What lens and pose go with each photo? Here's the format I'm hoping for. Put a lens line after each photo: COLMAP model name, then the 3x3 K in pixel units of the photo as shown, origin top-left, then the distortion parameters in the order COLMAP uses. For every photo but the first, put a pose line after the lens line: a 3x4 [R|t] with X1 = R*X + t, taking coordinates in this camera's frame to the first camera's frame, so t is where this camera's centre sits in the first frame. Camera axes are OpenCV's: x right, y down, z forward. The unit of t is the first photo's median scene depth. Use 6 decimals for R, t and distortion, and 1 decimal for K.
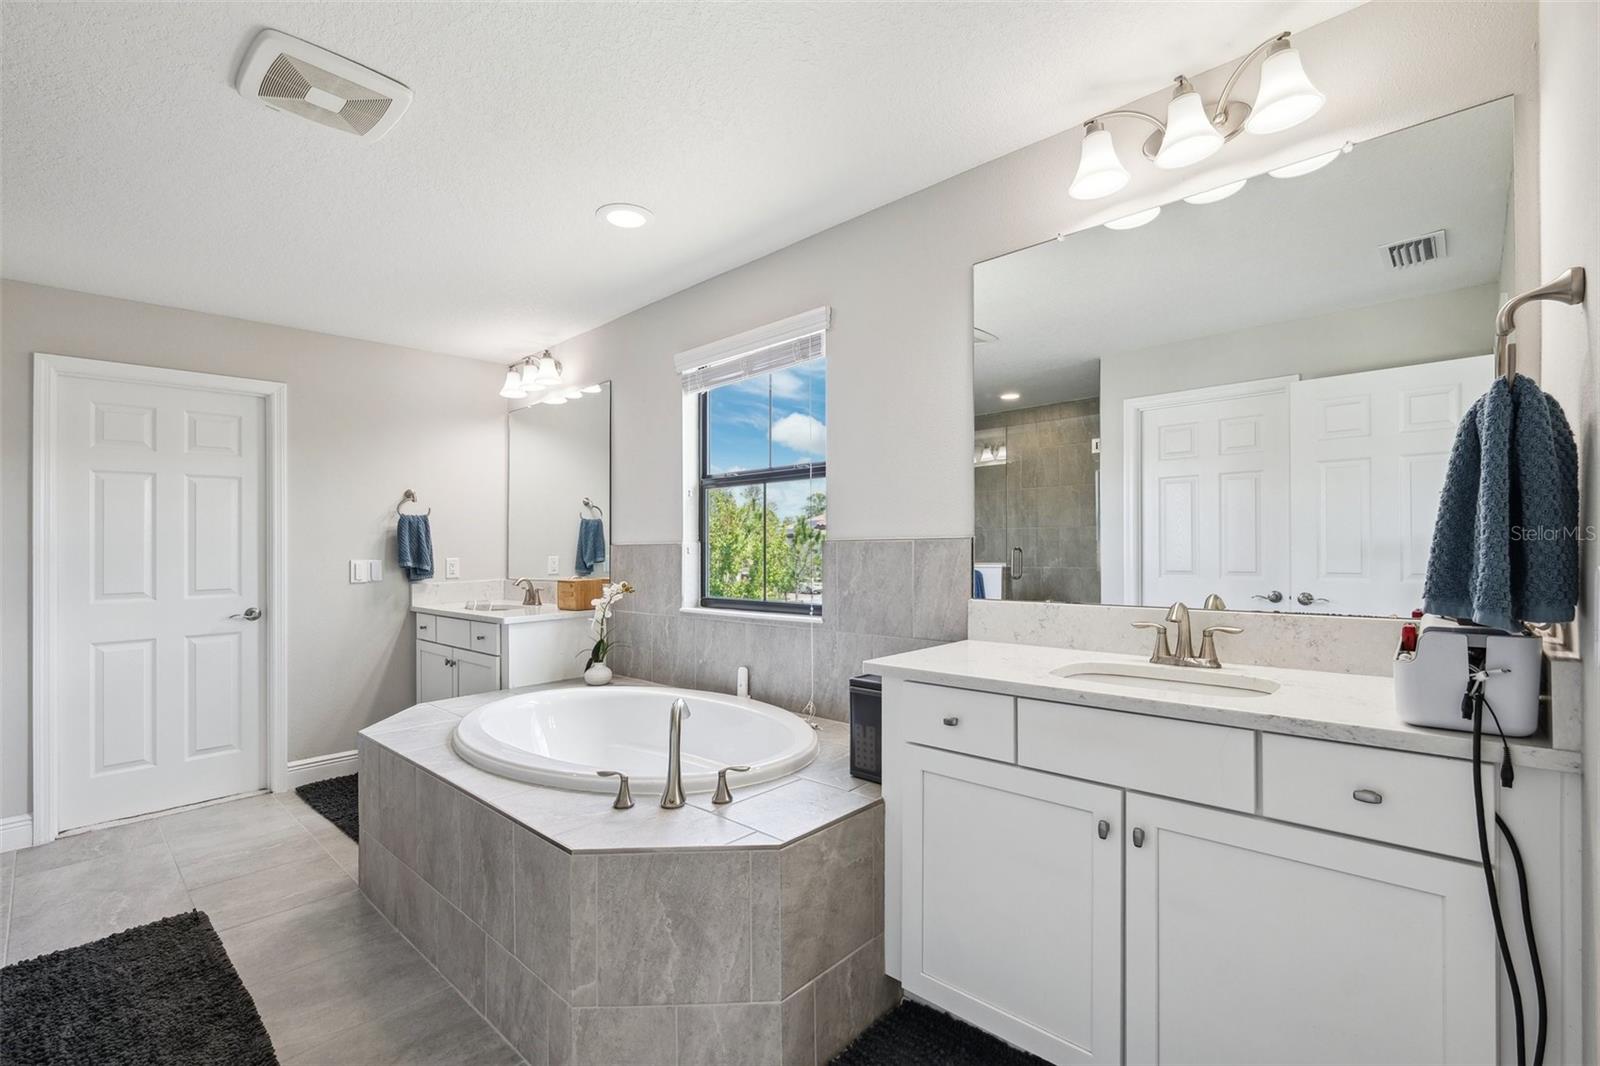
lens RADIAL K [[698.7, 0, 796.5], [0, 698.7, 531.0], [0, 0, 1]] dist [-0.003863, -0.000166]
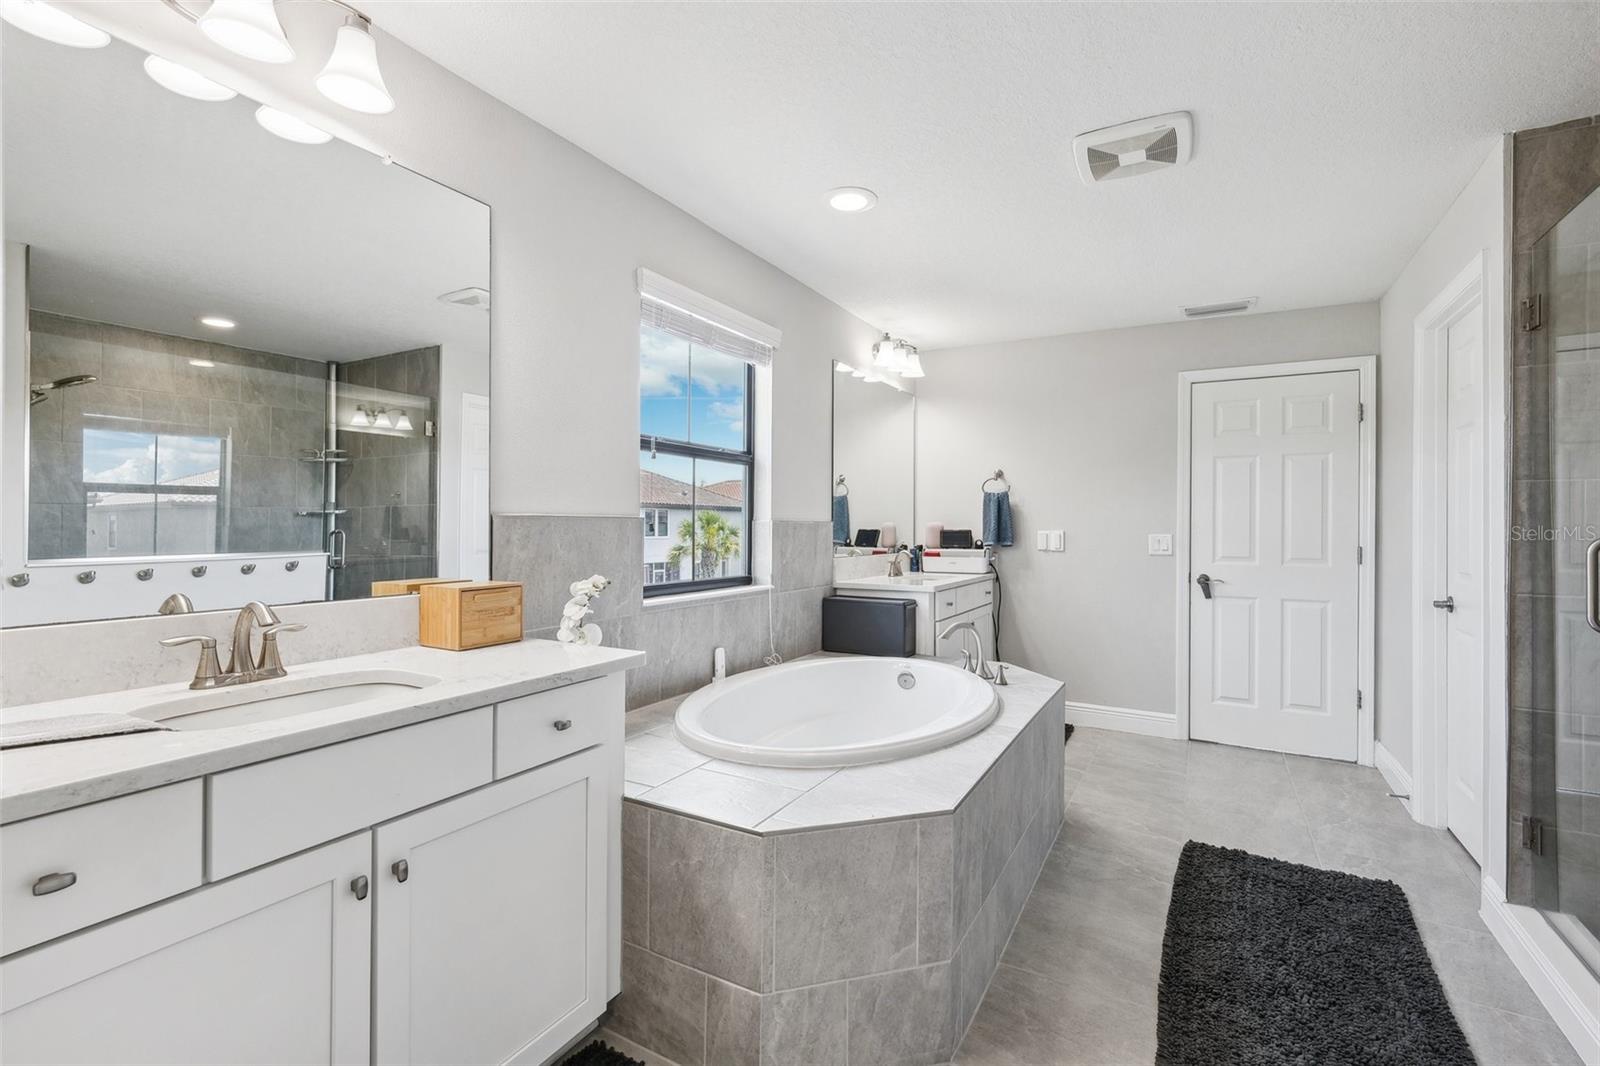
lens RADIAL K [[698.7, 0, 804.9], [0, 698.7, 526.5], [0, 0, 1]] dist [-0.003863, -0.000166]
pose [[-0.234555, 0.019226, 0.971913, -0.975519], [-0.015724, 0.999599, -0.023569, 0.043640], [-0.971976, -0.020811, -0.234159, 1.035481]]
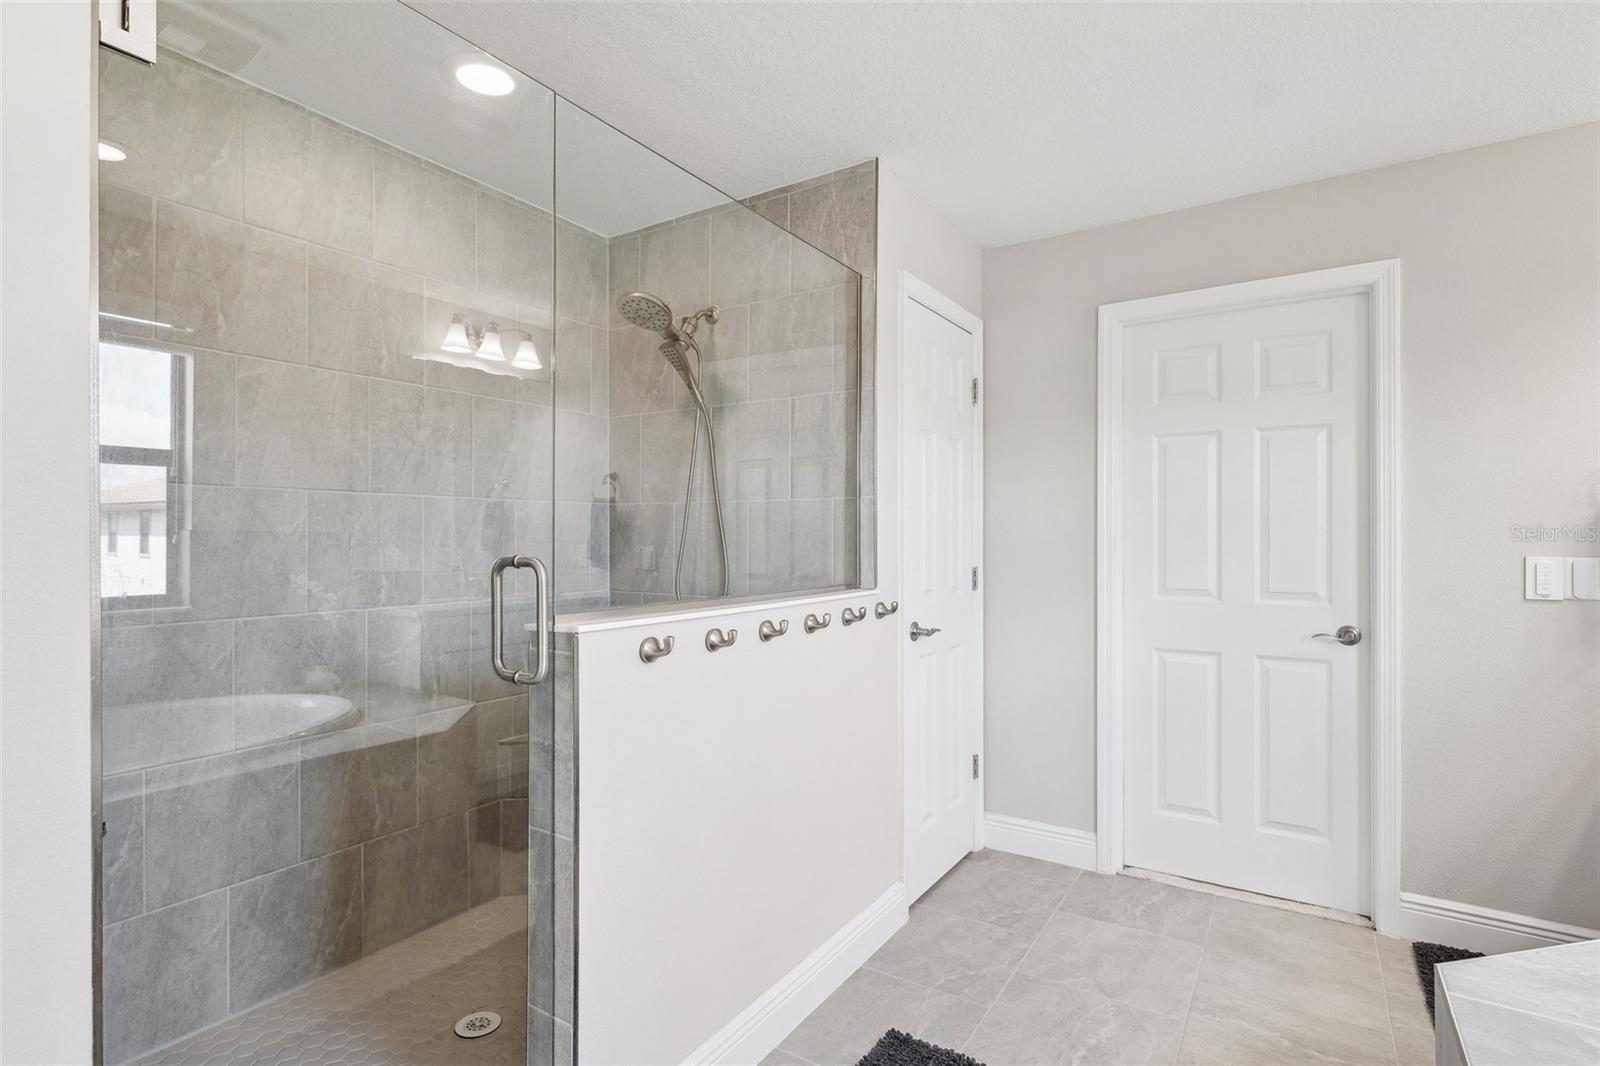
lens RADIAL K [[788.5, 0, 797.5], [0, 788.5, 534.2], [0, 0, 1]] dist [0.001682, -0.000012]
pose [[0.182210, 0.010327, -0.983205, -0.185140], [0.016409, 0.999774, 0.013542, 0.009374], [0.983123, -0.018601, 0.182000, 0.426548]]
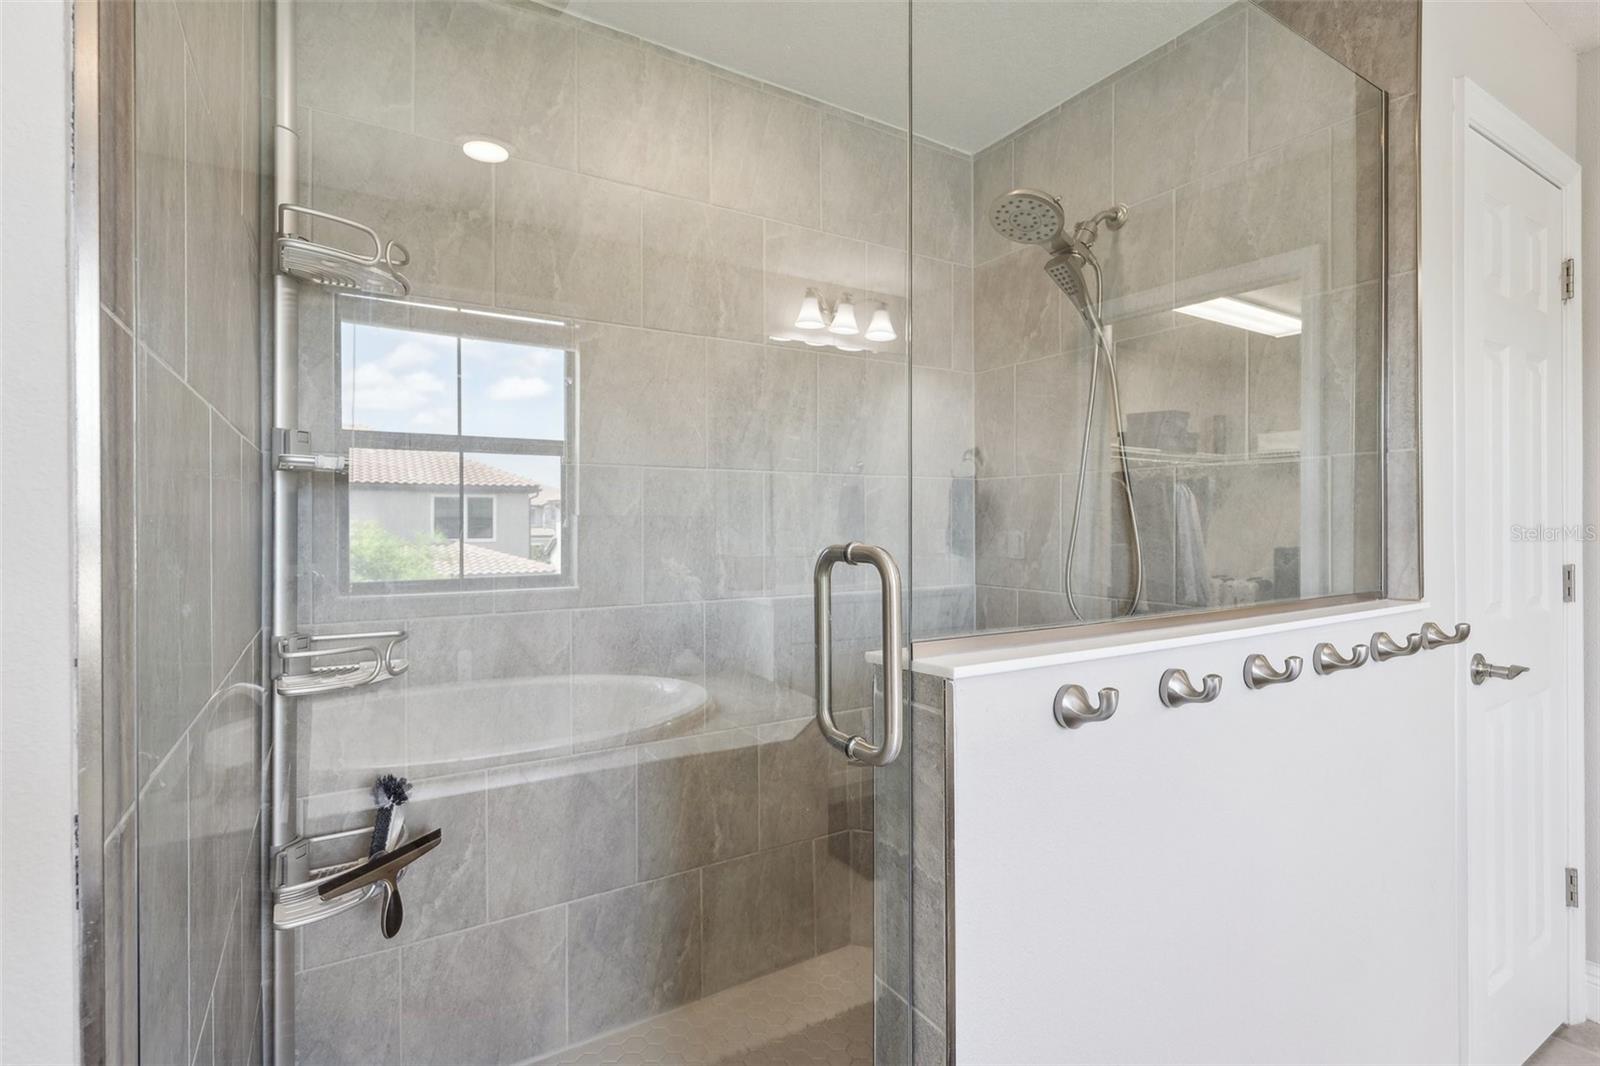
lens RADIAL K [[752.5, 0, 791.5], [0, 752.5, 527.6], [0, 0, 1]] dist [0.001255, -0.000025]
pose [[-0.268046, 0.019915, -0.963200, -0.392433], [0.026056, 0.999570, 0.013416, 0.015375], [0.963054, -0.021501, -0.268450, 0.401434]]
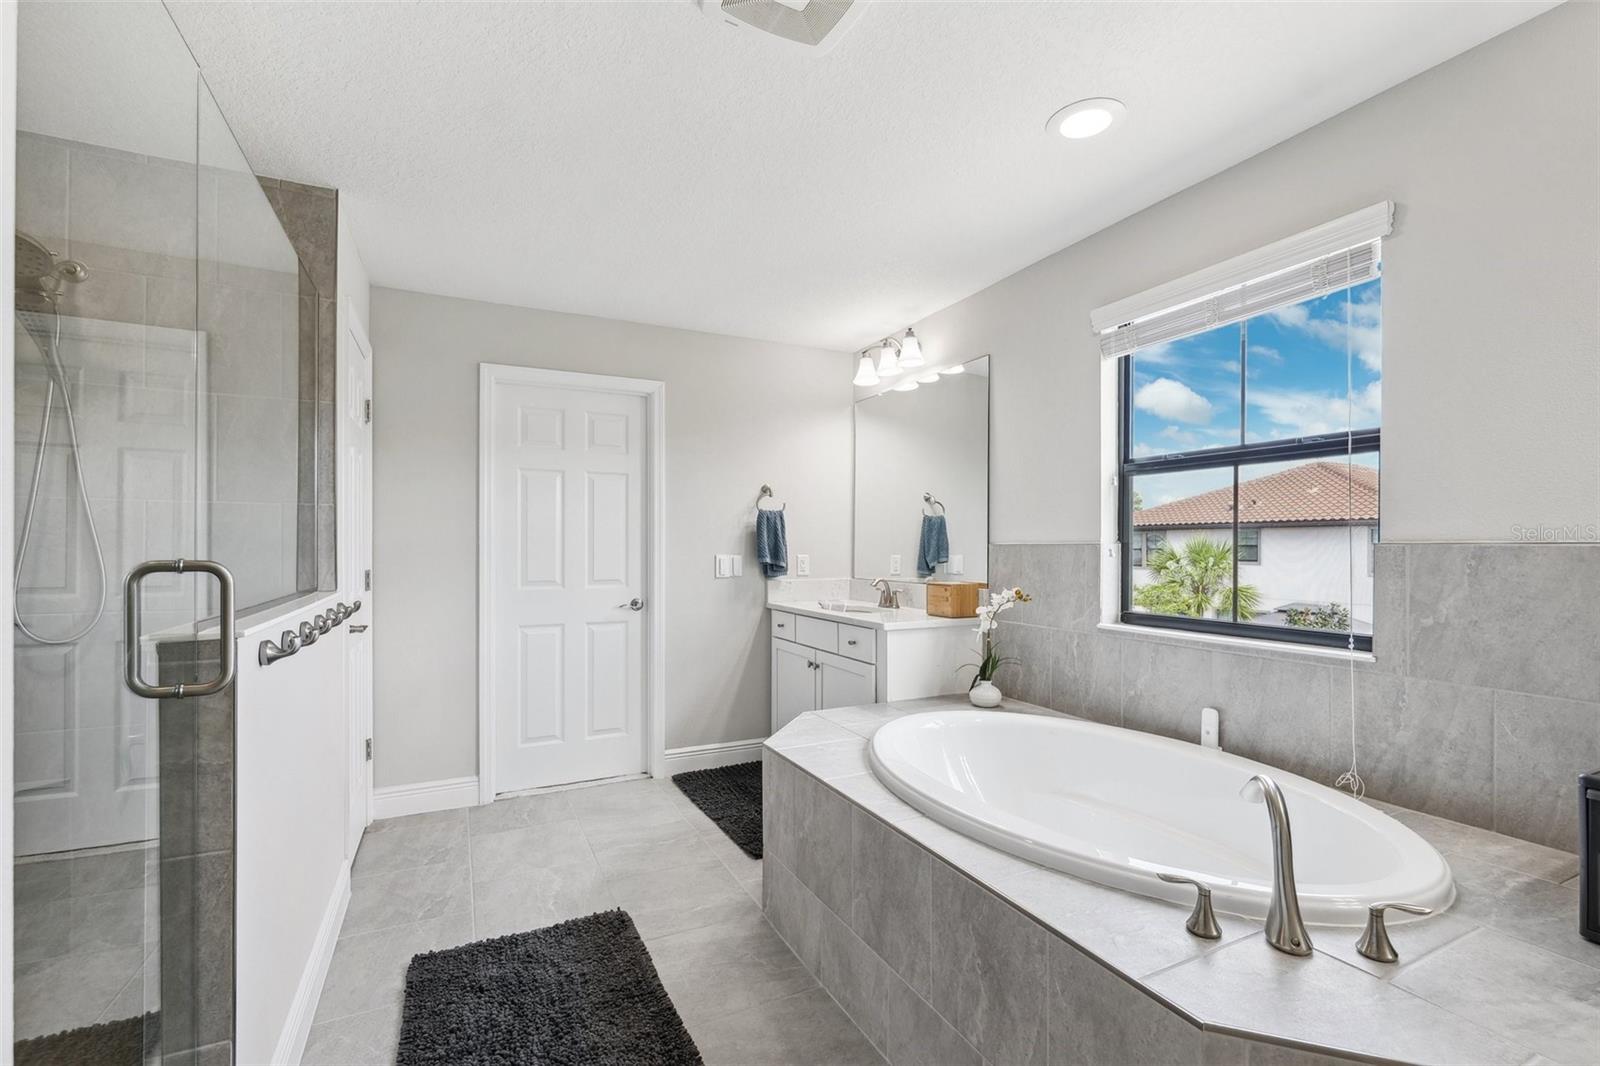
lens RADIAL K [[684.8, 0, 804.8], [0, 684.8, 542.1], [0, 0, 1]] dist [-0.003917, 0.001280]
pose [[0.938461, 0.015735, -0.345027, -0.218817], [-0.010429, 0.999797, 0.017230, 0.005952], [0.345229, -0.012571, 0.938434, 0.143229]]
